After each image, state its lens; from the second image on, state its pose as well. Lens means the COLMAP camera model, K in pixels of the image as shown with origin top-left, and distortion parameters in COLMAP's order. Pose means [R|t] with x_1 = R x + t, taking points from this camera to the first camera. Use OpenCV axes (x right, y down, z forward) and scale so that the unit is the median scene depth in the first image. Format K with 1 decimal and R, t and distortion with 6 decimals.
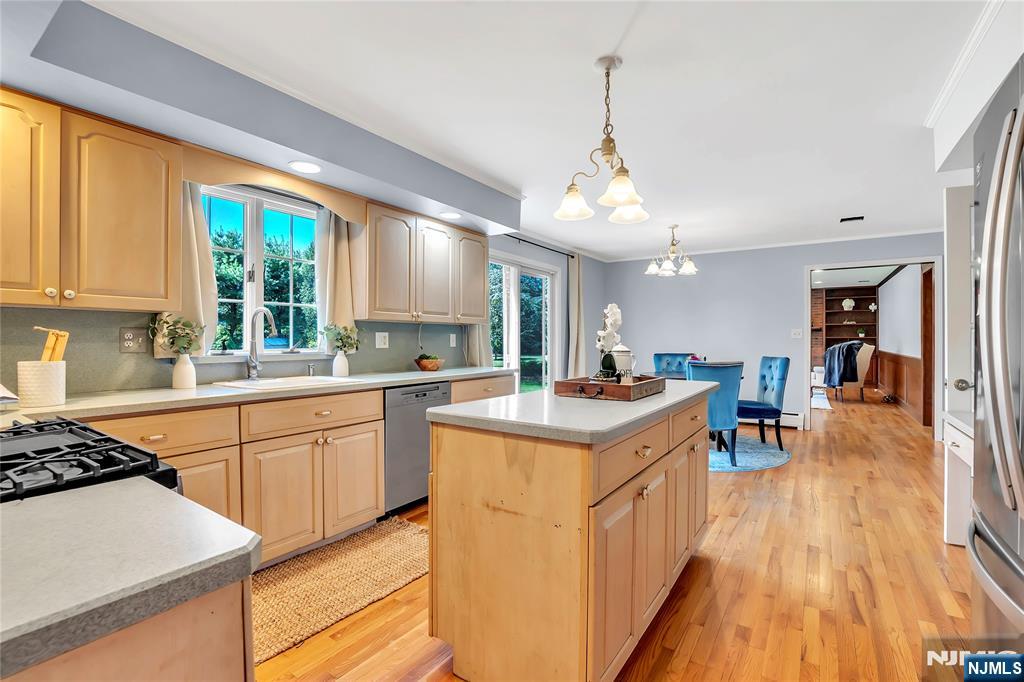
lens RADIAL K [[470.7, 0, 510.8], [0, 470.7, 341.0], [0, 0, 1]] dist [-0.001463, -0.000105]
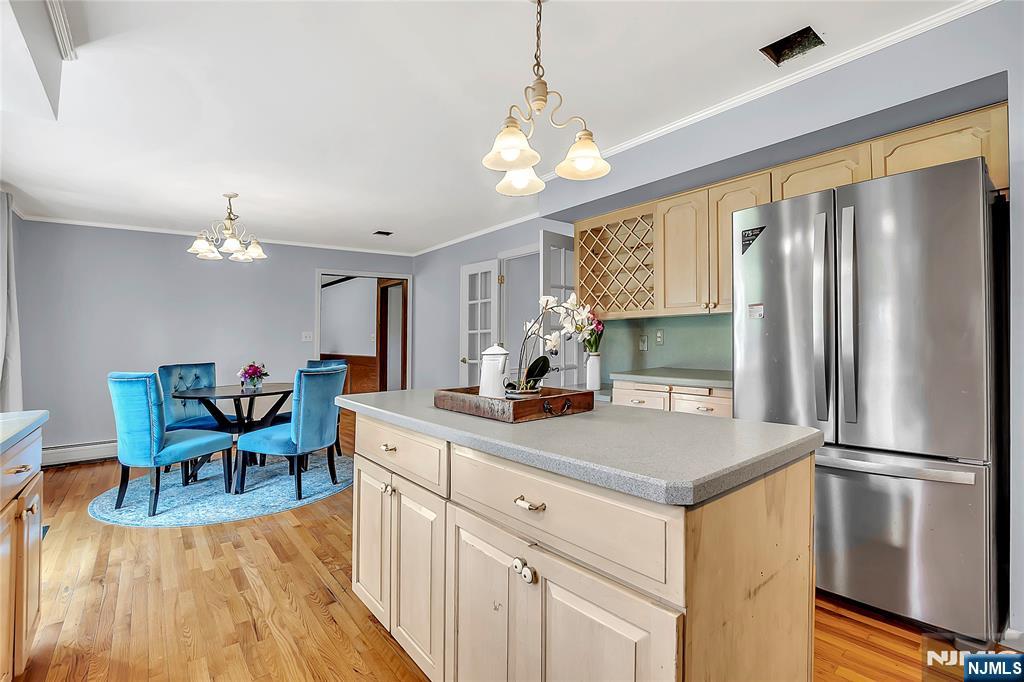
lens RADIAL K [[470.7, 0, 513.6], [0, 470.7, 337.8], [0, 0, 1]] dist [-0.001463, -0.000105]
pose [[0.315952, -0.009094, 0.948732, -0.224593], [0.025958, 0.999663, 0.000938, -0.002659], [-0.948420, 0.024331, 0.316081, 0.326230]]
